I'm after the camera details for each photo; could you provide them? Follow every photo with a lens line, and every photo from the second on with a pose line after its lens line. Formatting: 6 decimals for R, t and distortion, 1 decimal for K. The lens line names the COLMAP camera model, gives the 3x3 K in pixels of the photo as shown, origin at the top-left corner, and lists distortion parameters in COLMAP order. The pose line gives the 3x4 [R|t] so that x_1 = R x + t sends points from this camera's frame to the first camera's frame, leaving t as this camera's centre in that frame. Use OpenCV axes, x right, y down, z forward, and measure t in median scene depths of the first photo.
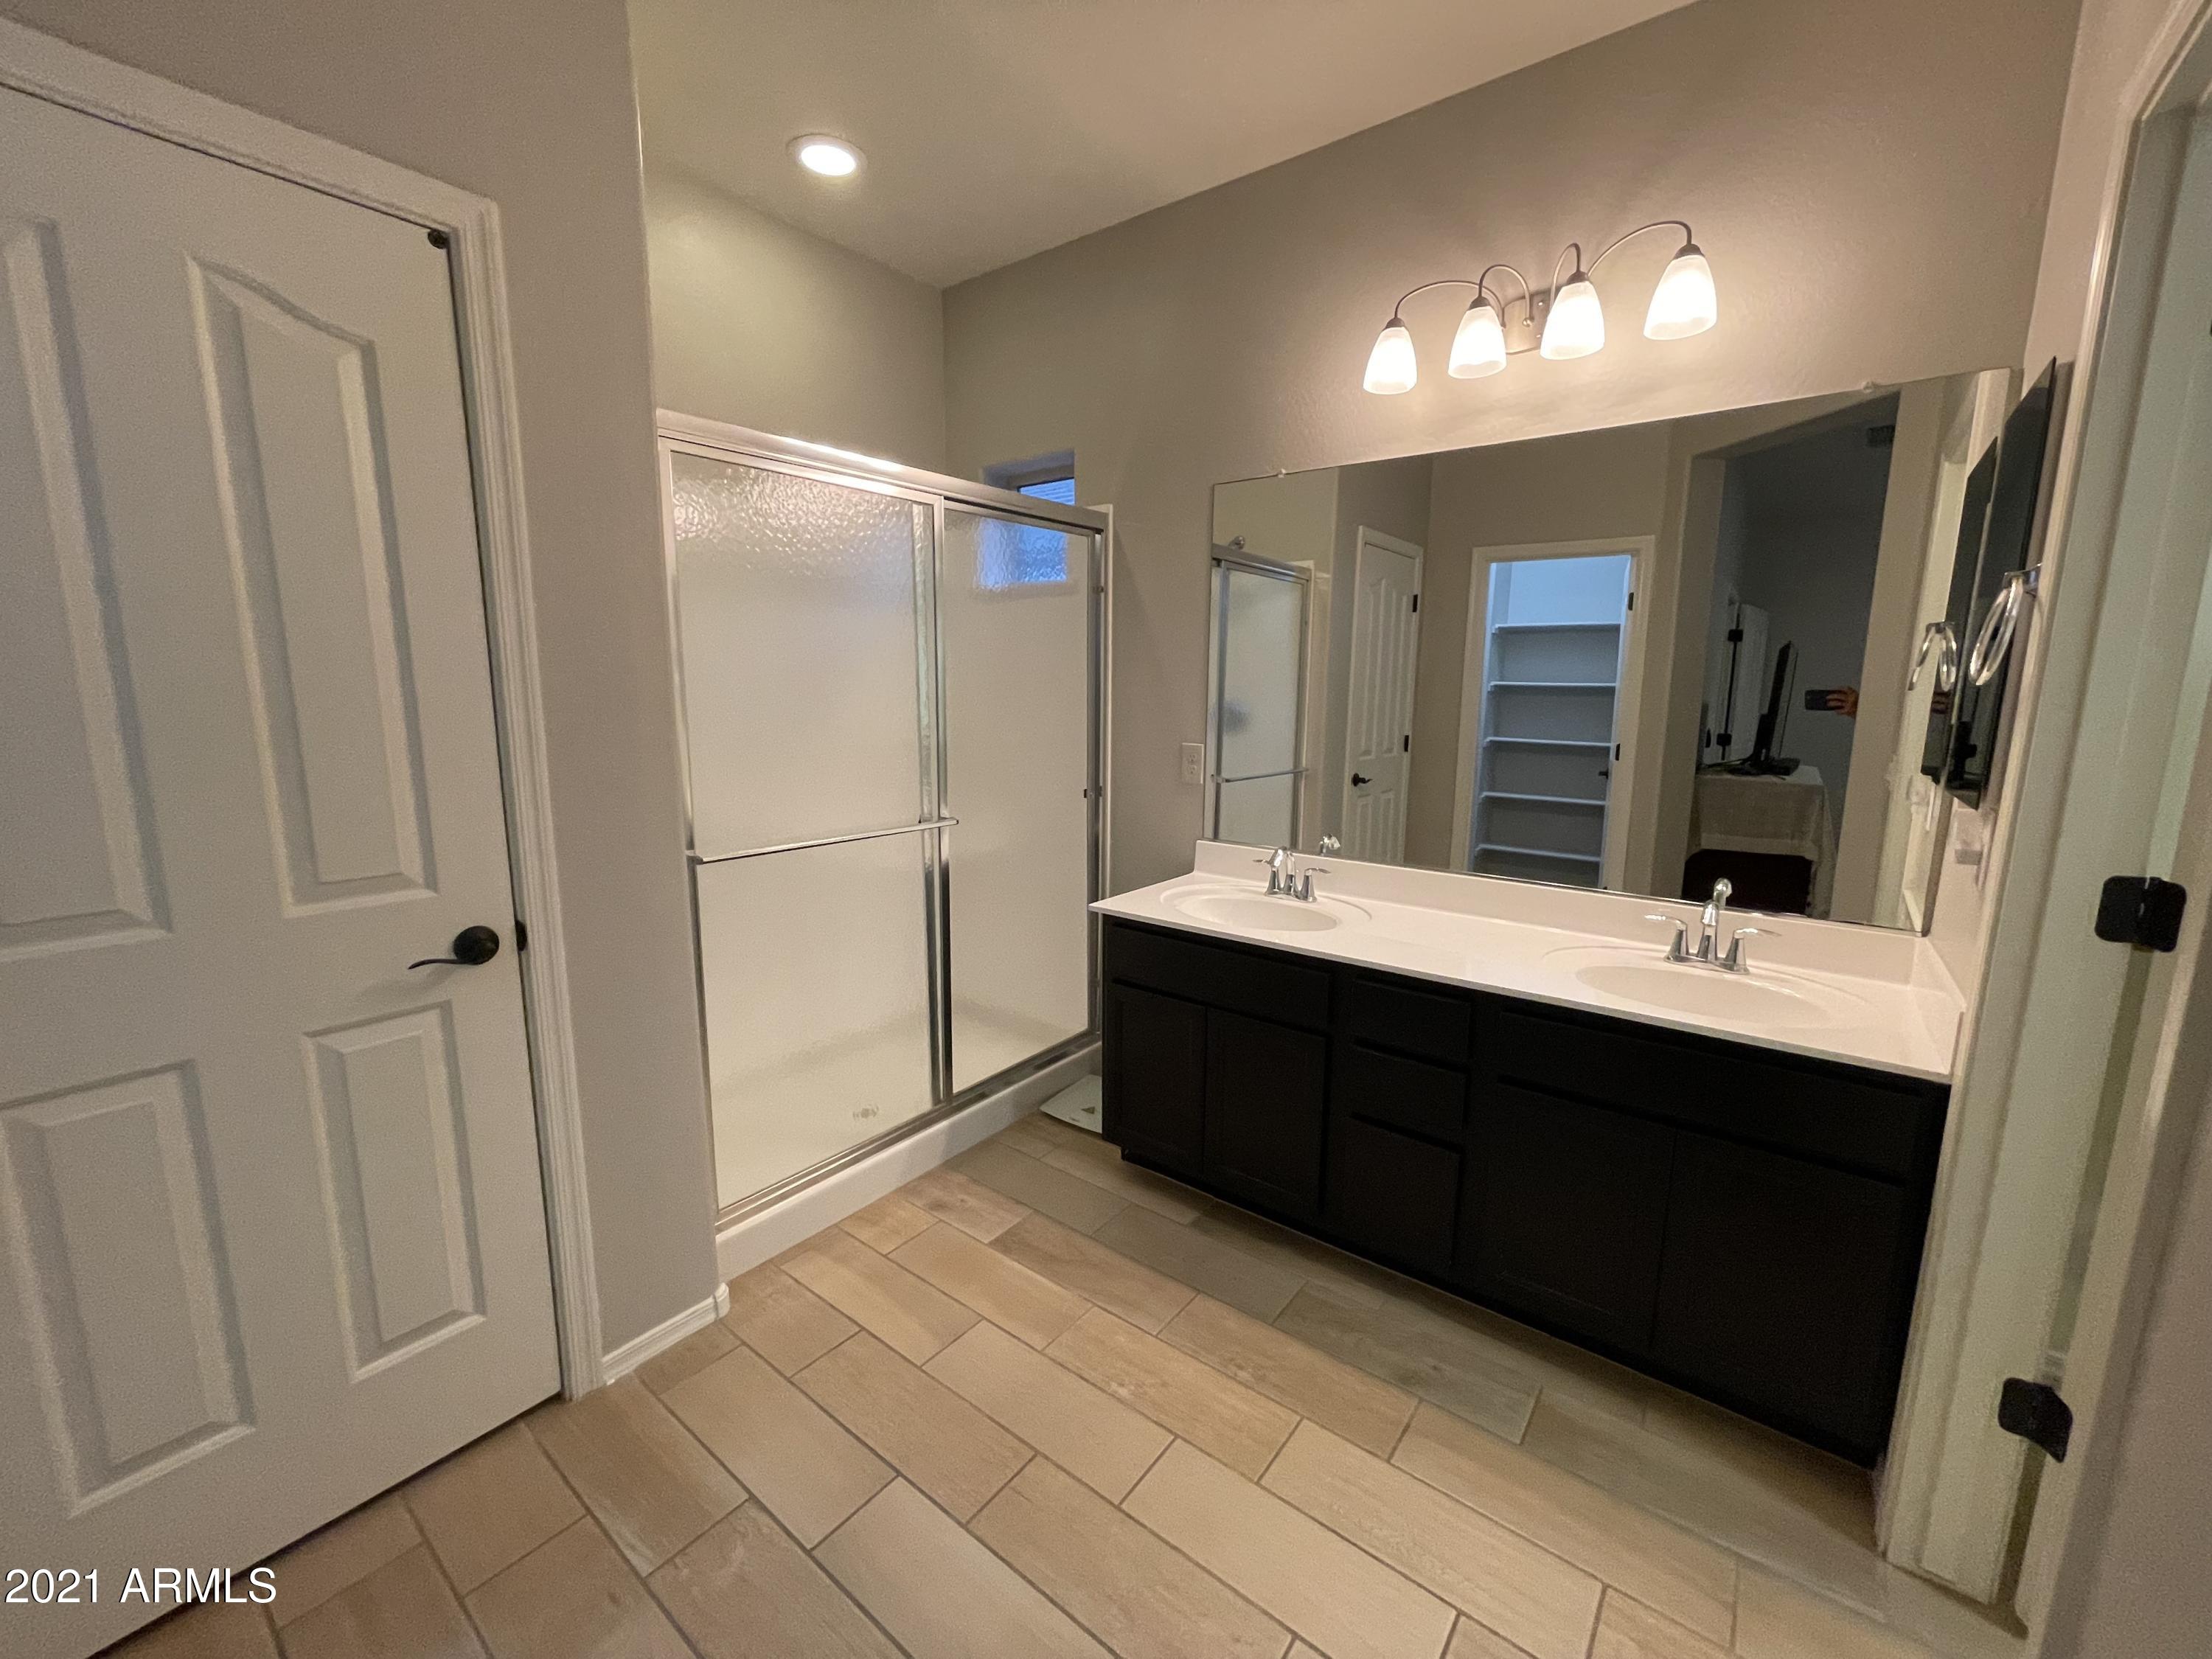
lens RADIAL K [[892.9, 0, 1099.6], [0, 892.9, 828.8], [0, 0, 1]] dist [-0.000700, -0.000508]
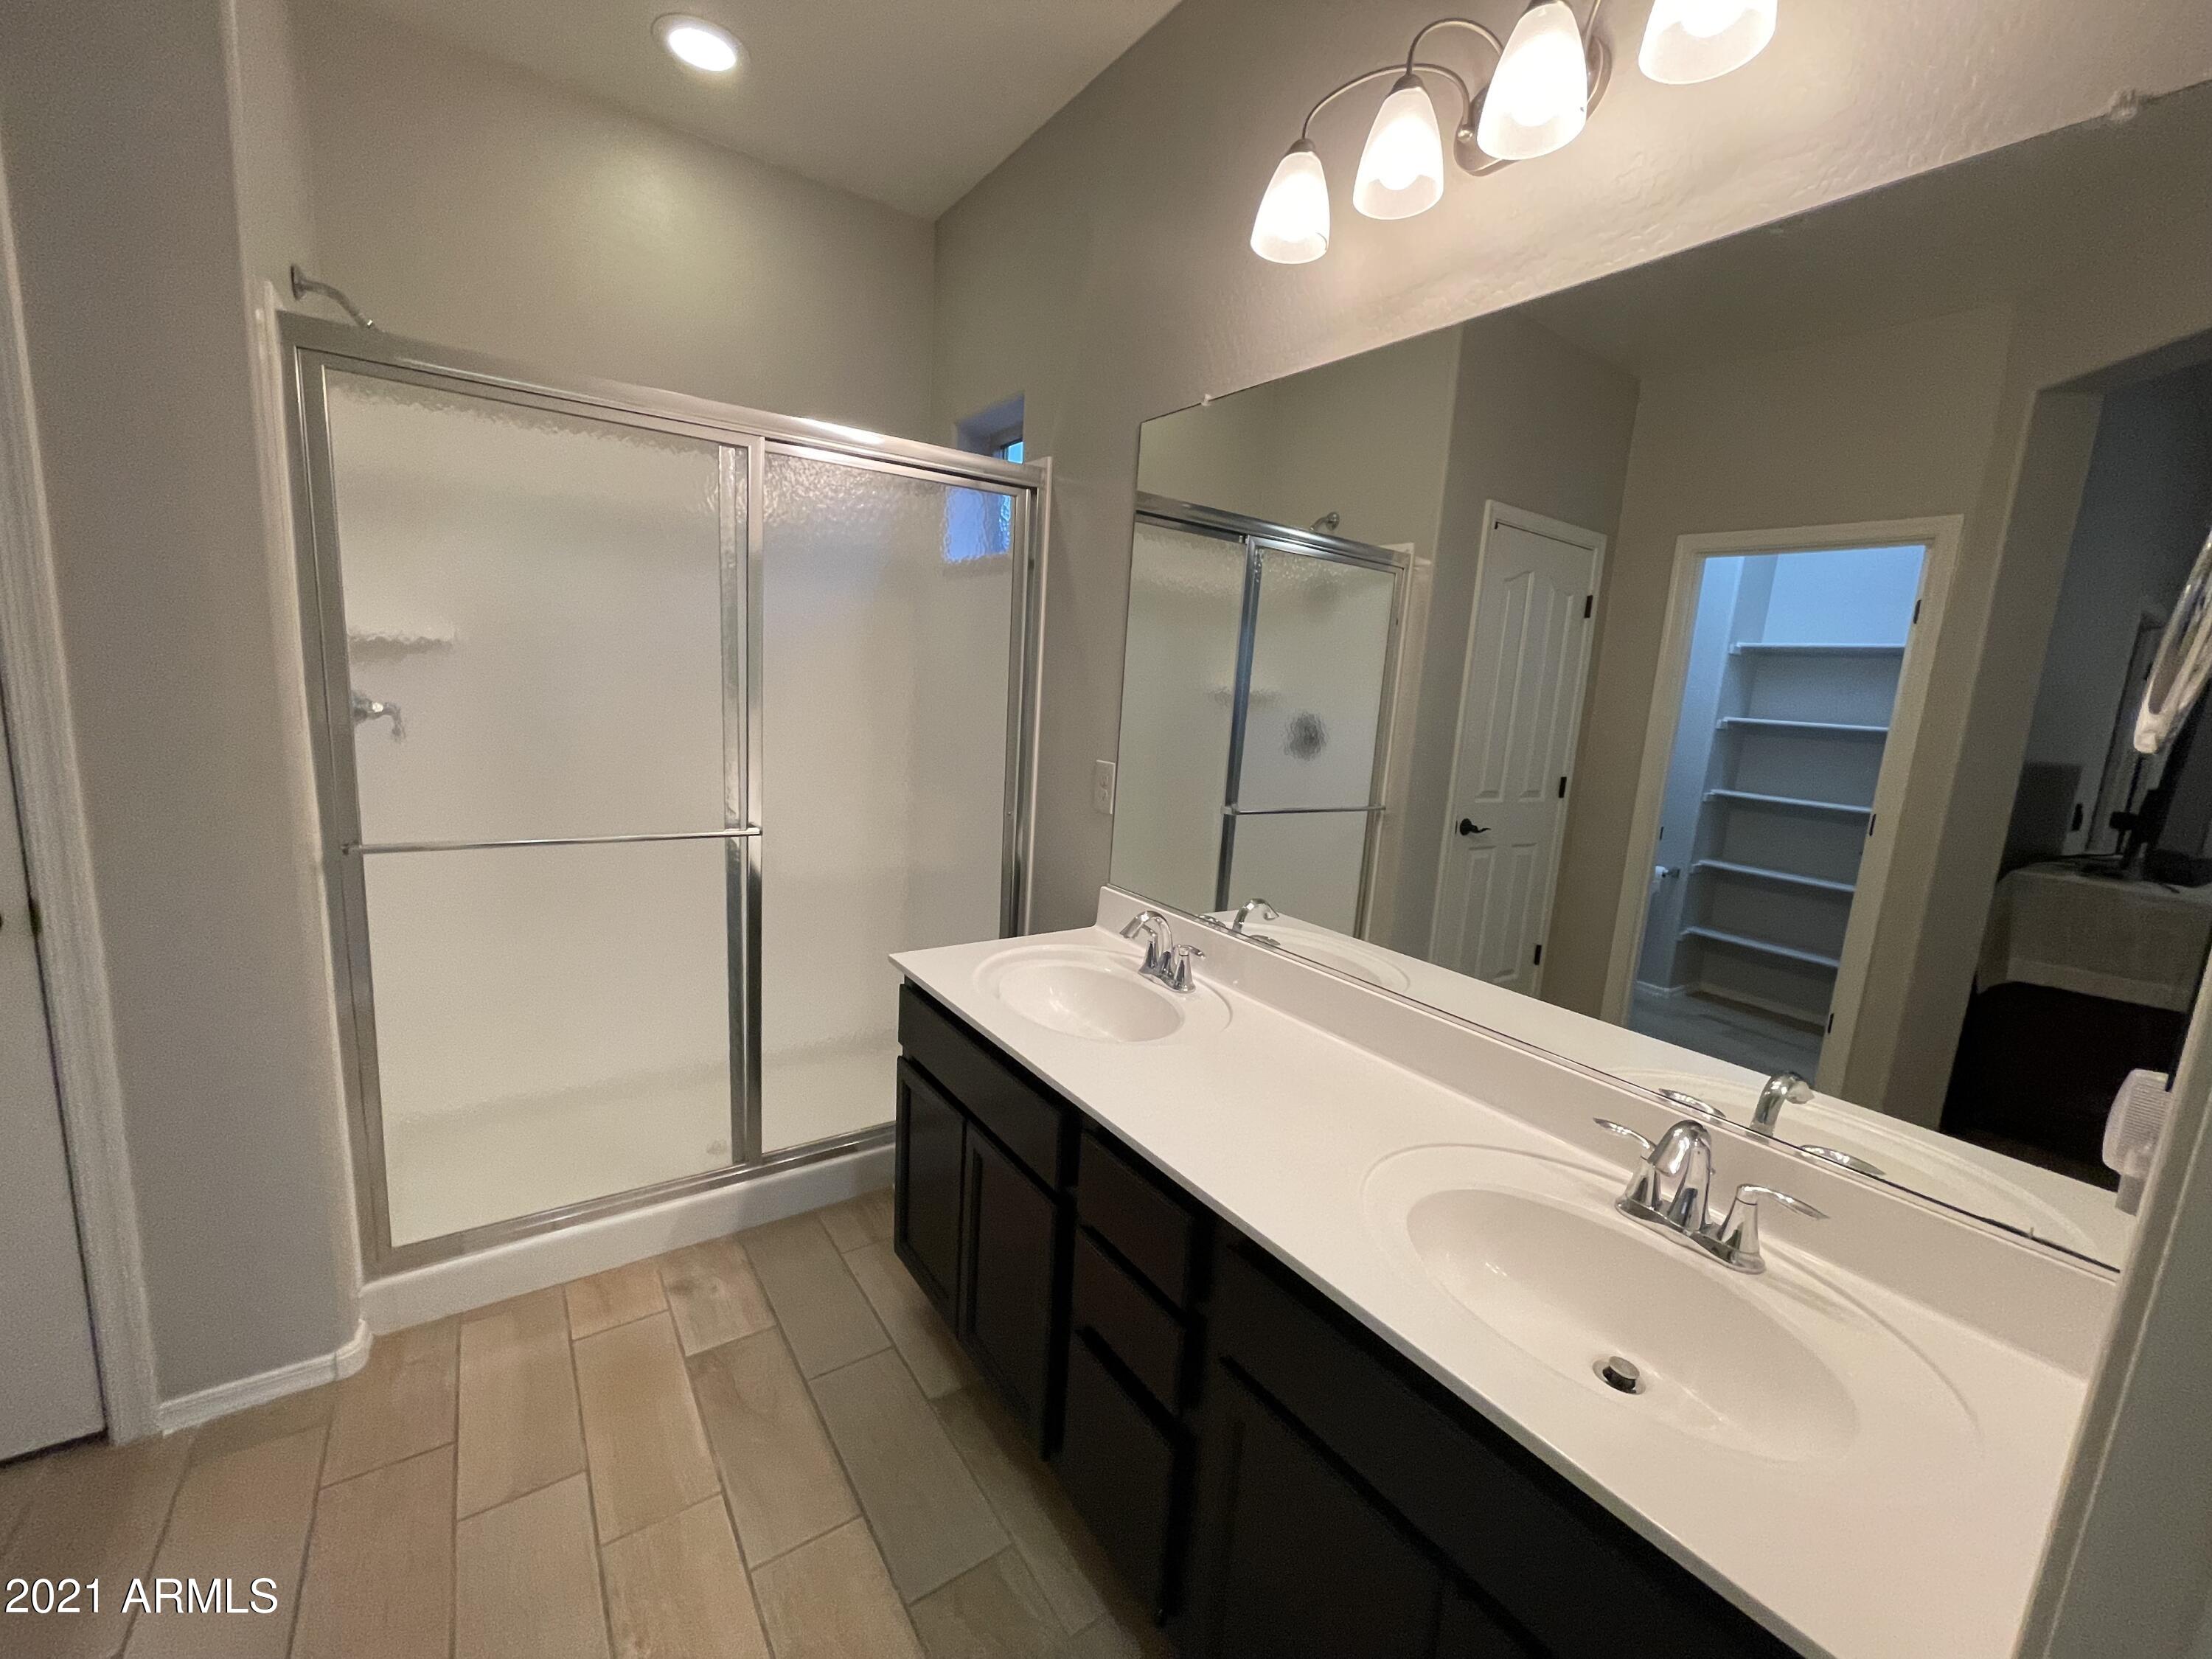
lens RADIAL K [[892.9, 0, 1095.9], [0, 892.9, 829.5], [0, 0, 1]] dist [-0.000700, -0.000508]
pose [[0.954326, 0.099086, -0.281858, 0.361368], [-0.101104, 0.994848, 0.007412, -0.047219], [0.281141, 0.021423, 0.959427, 0.287222]]
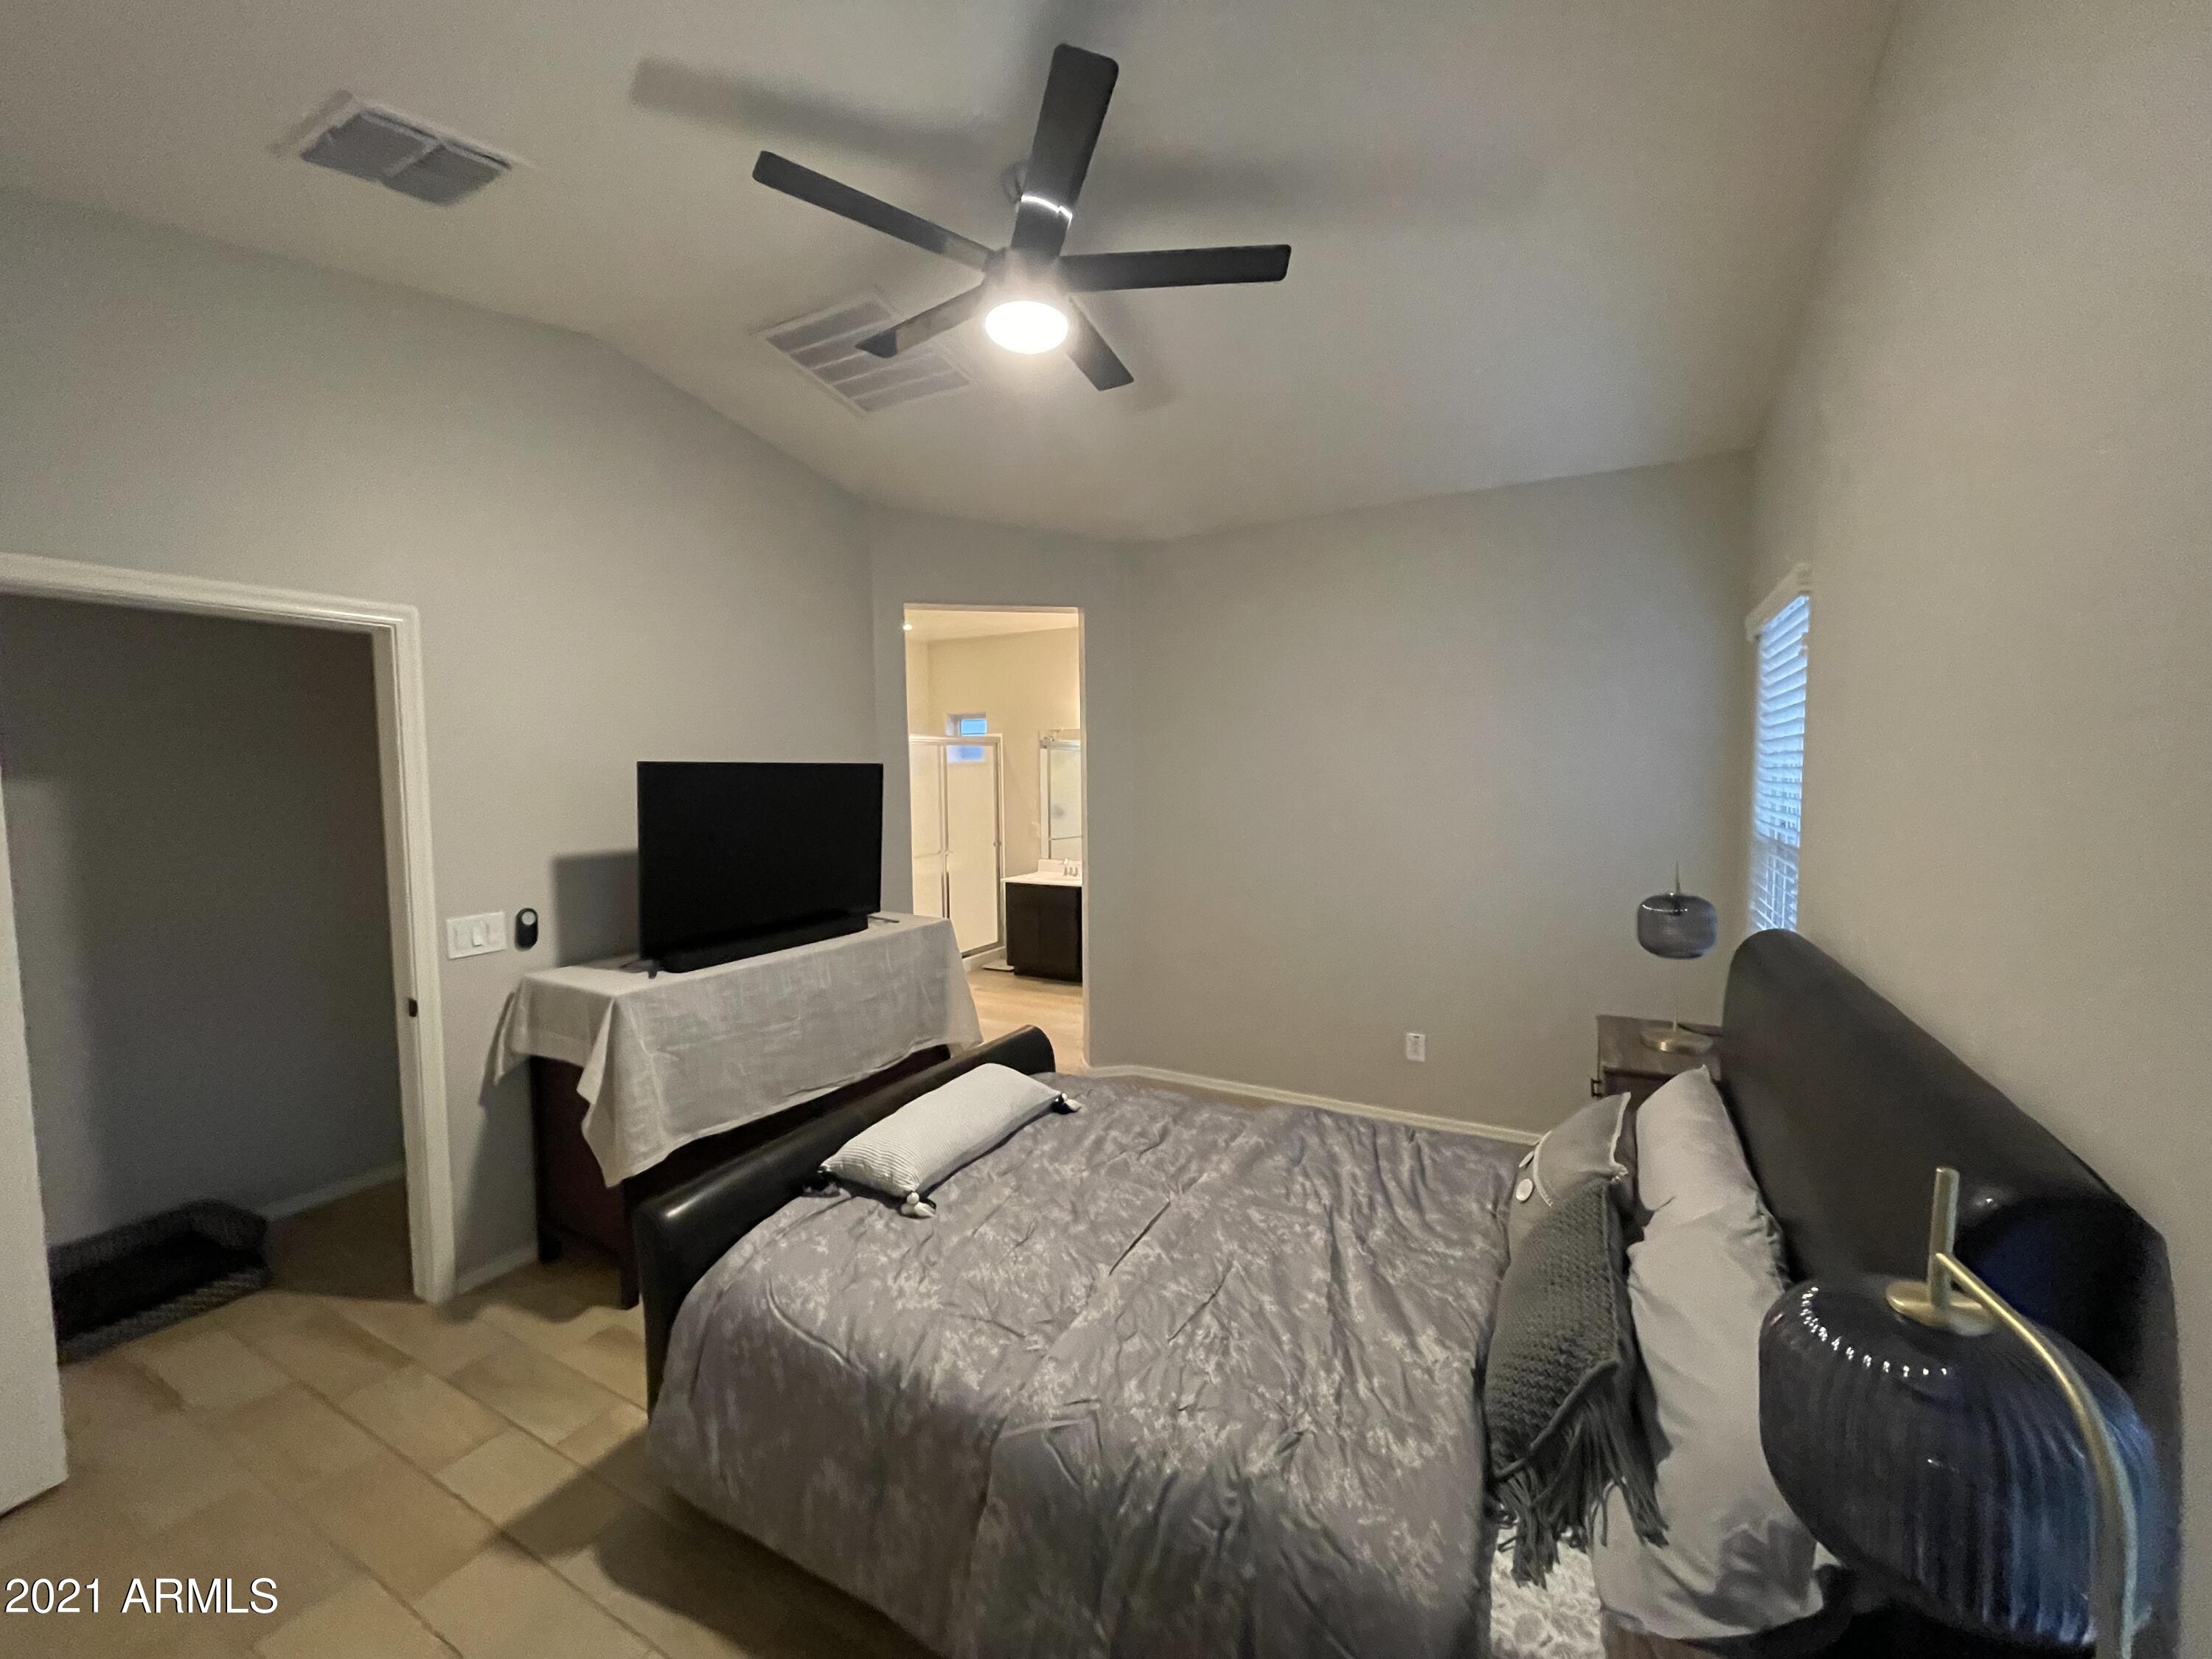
lens RADIAL K [[892.9, 0, 1111.1], [0, 892.9, 825.6], [0, 0, 1]] dist [-0.000700, -0.000508]
pose [[0.988639, -0.025491, 0.148133, -0.076588], [0.040645, 0.994137, -0.100194, 0.213225], [-0.144710, 0.105076, 0.983879, -1.859531]]
